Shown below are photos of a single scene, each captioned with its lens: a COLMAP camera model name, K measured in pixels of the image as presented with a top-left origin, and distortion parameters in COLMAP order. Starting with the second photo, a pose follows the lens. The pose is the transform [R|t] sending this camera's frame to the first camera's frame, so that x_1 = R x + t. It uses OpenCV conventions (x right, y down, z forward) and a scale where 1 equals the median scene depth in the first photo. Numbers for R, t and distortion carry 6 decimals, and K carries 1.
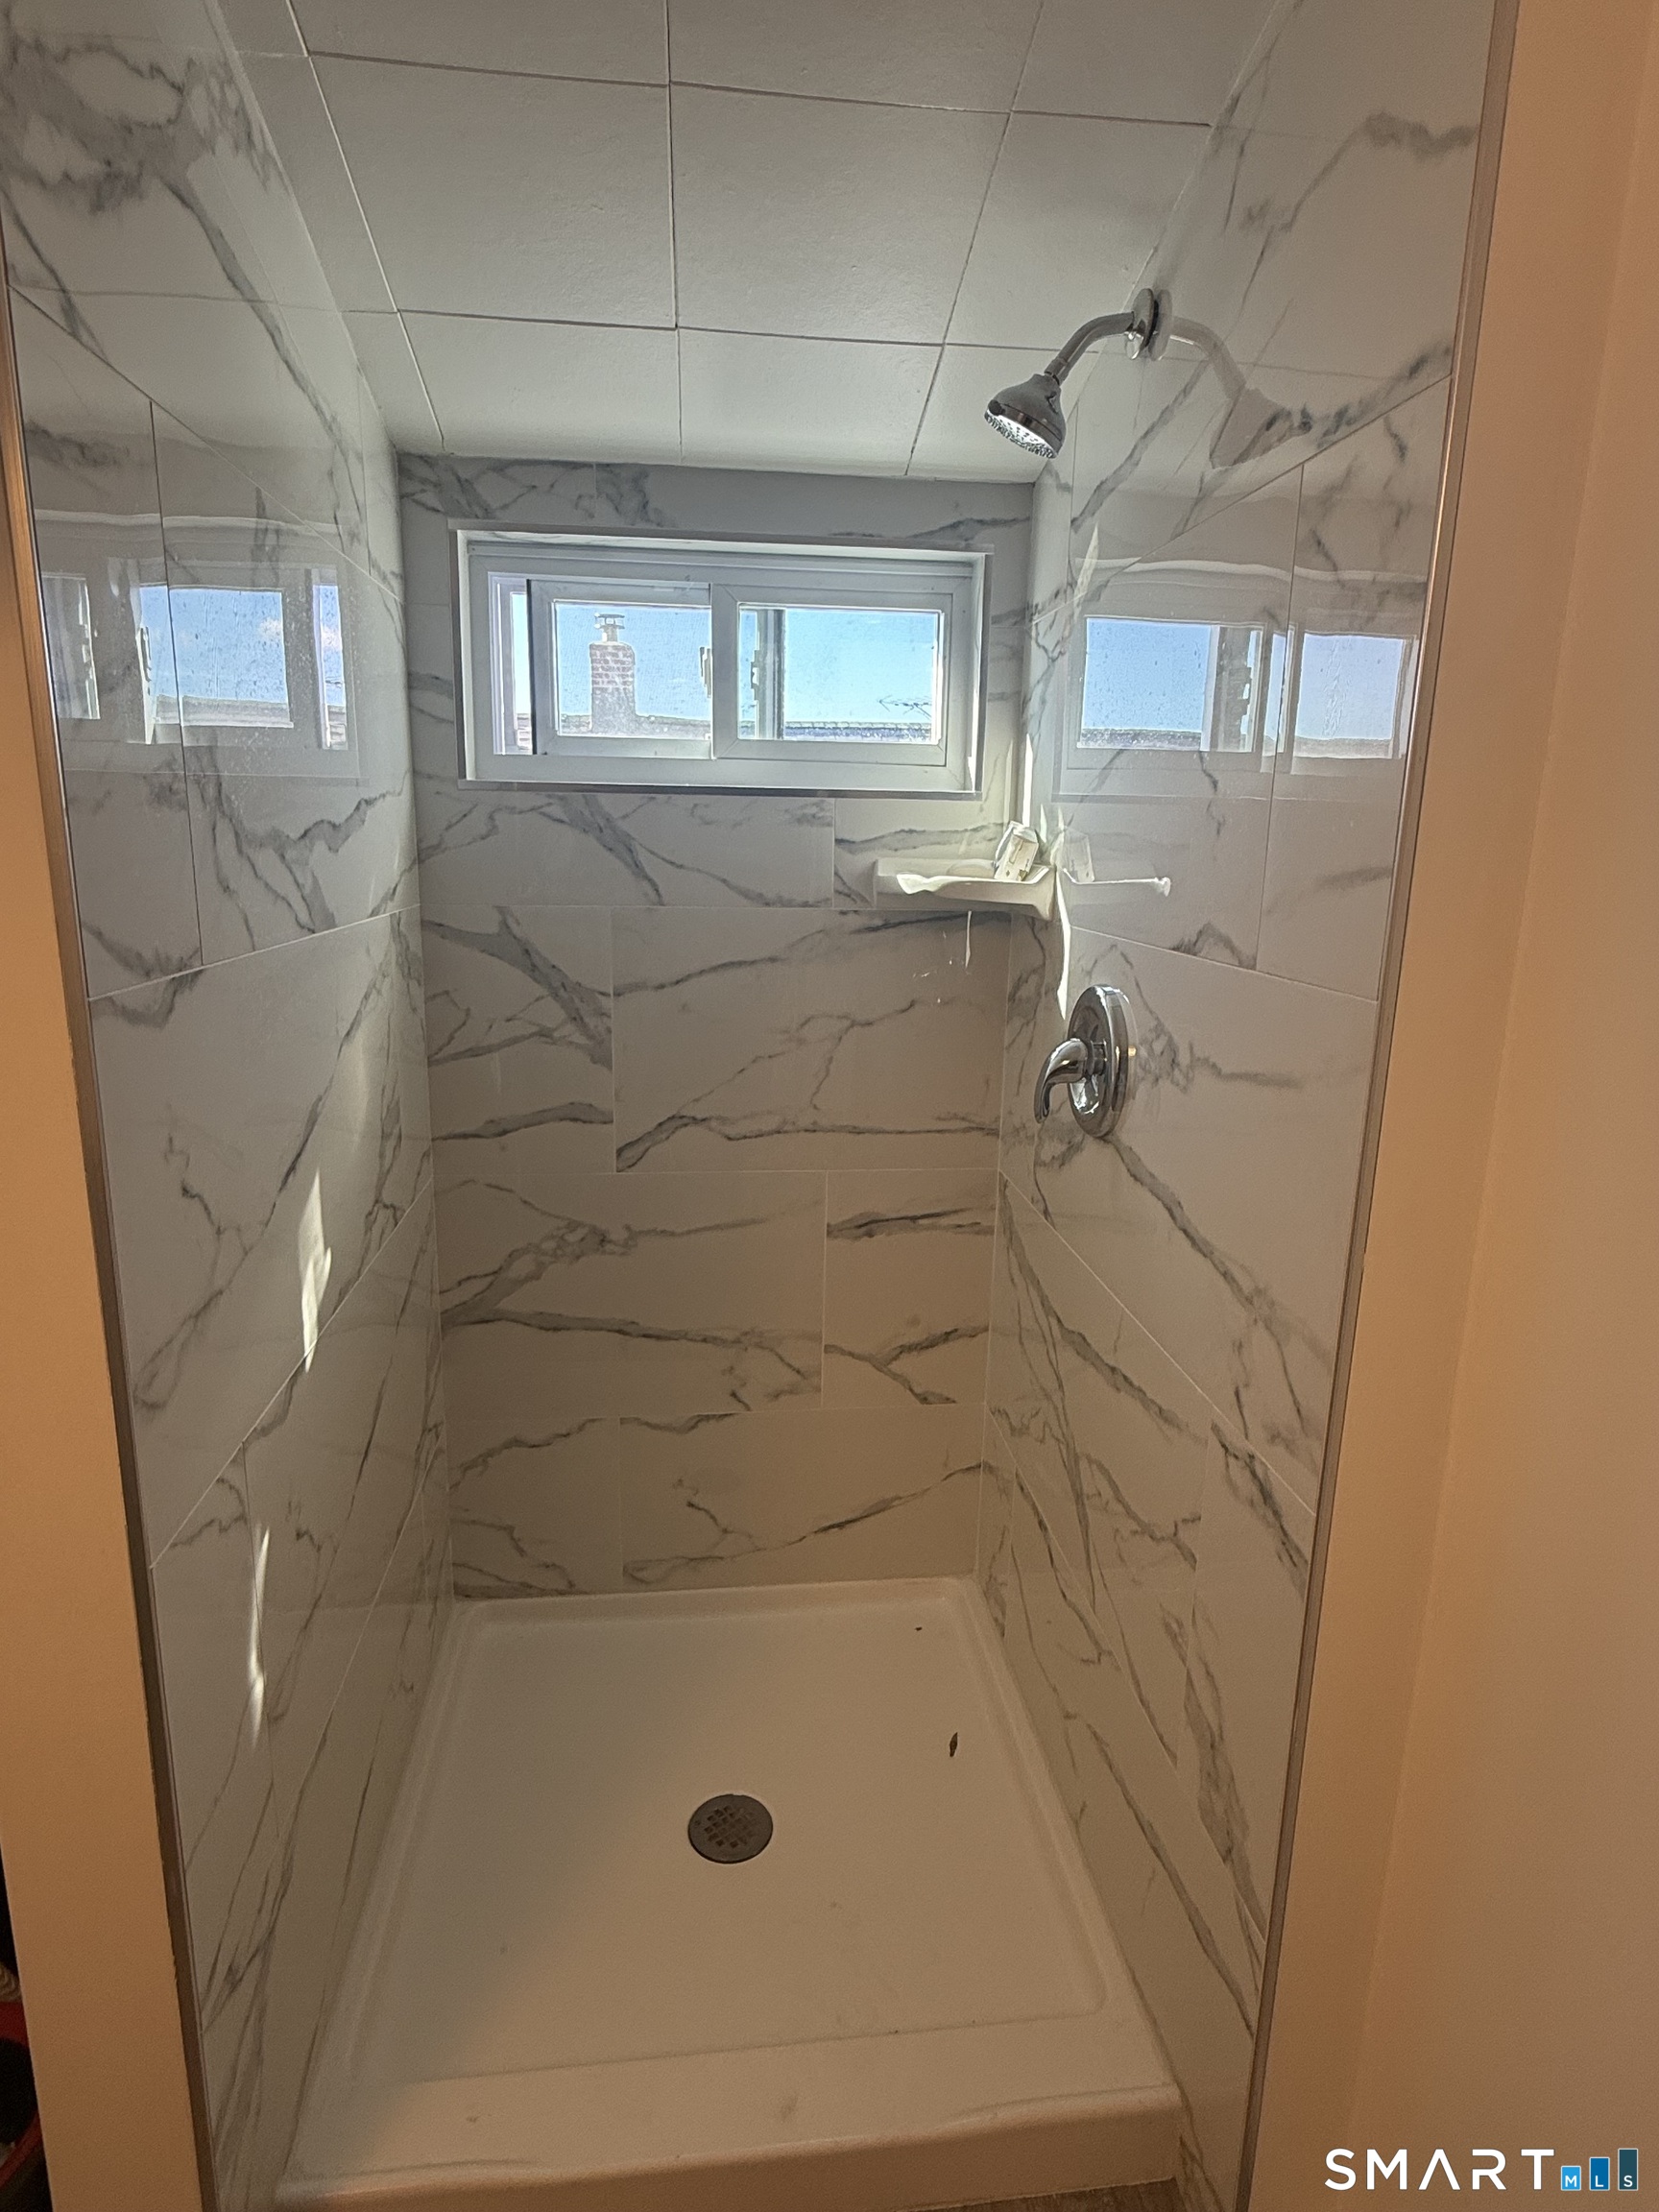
lens RADIAL K [[1213.4, 0, 833.2], [0, 1213.4, 1102.4], [0, 0, 1]] dist [0.004018, -0.000117]
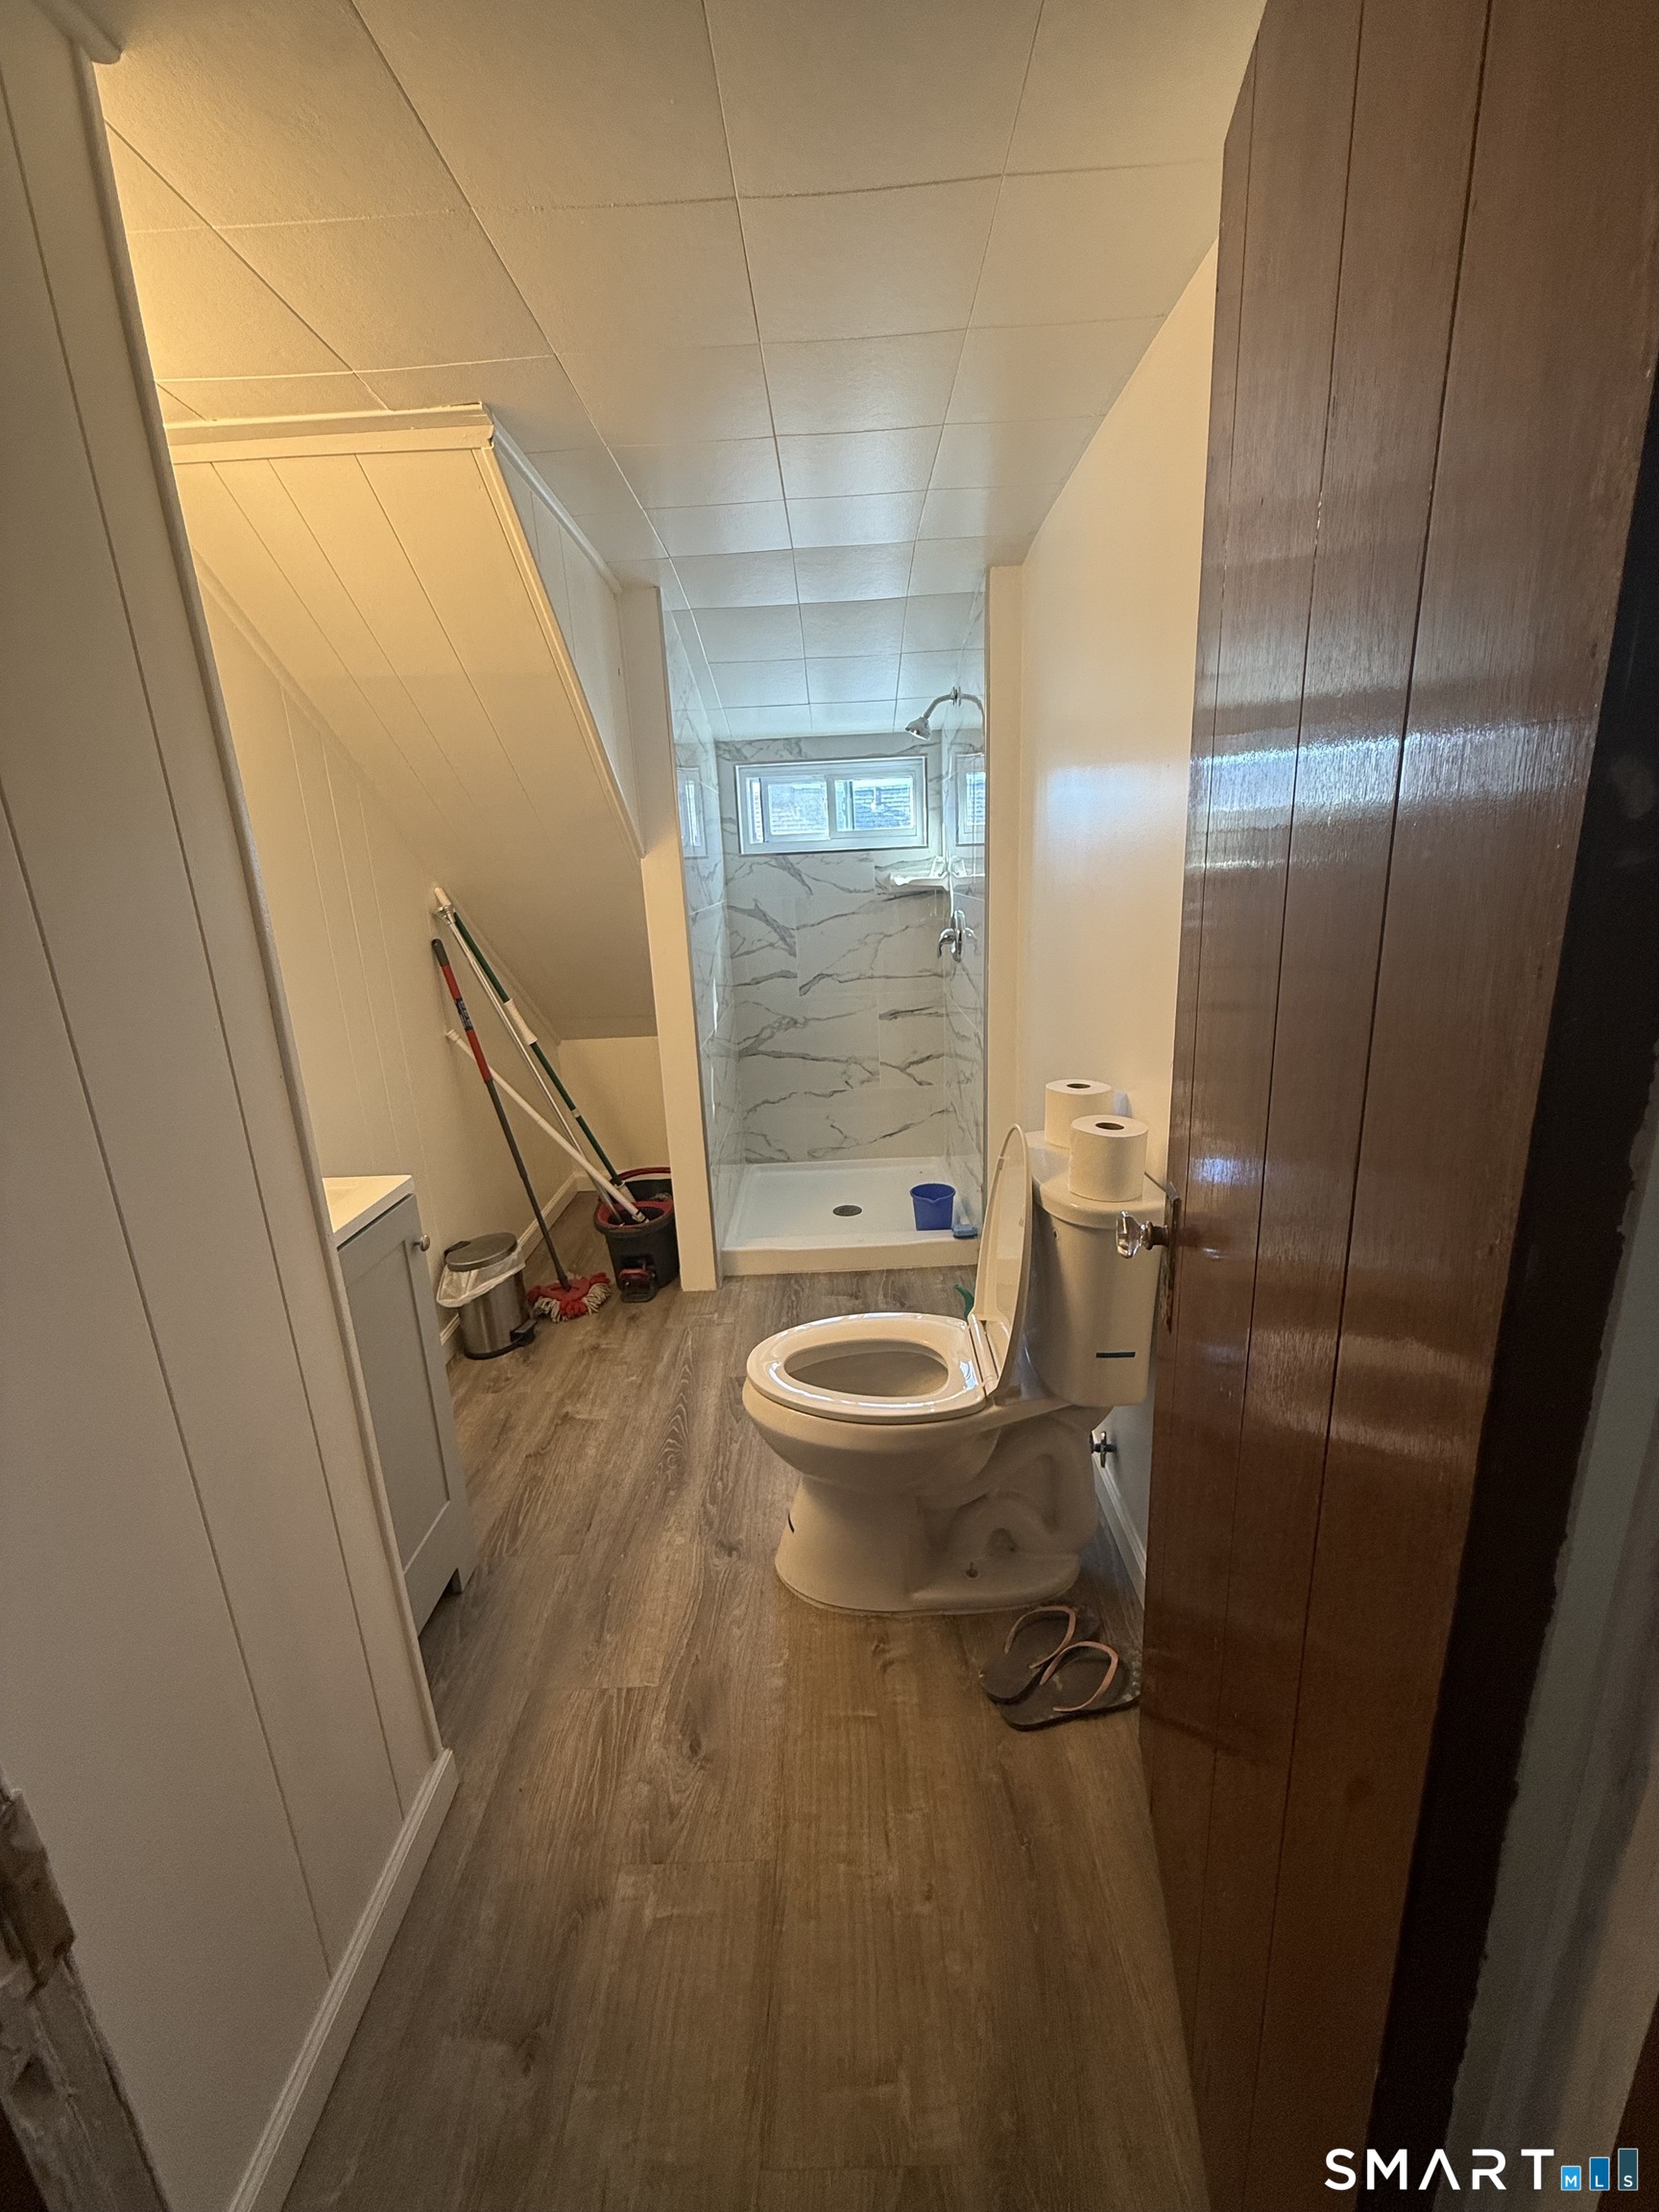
lens RADIAL K [[878.5, 0, 833.9], [0, 878.5, 1111.5], [0, 0, 1]] dist [-0.002677, 0.000562]
pose [[0.991490, -0.030508, -0.126561, 0.143322], [0.038149, 0.997564, 0.058399, 0.210500], [0.124472, -0.062730, 0.990238, -0.985575]]
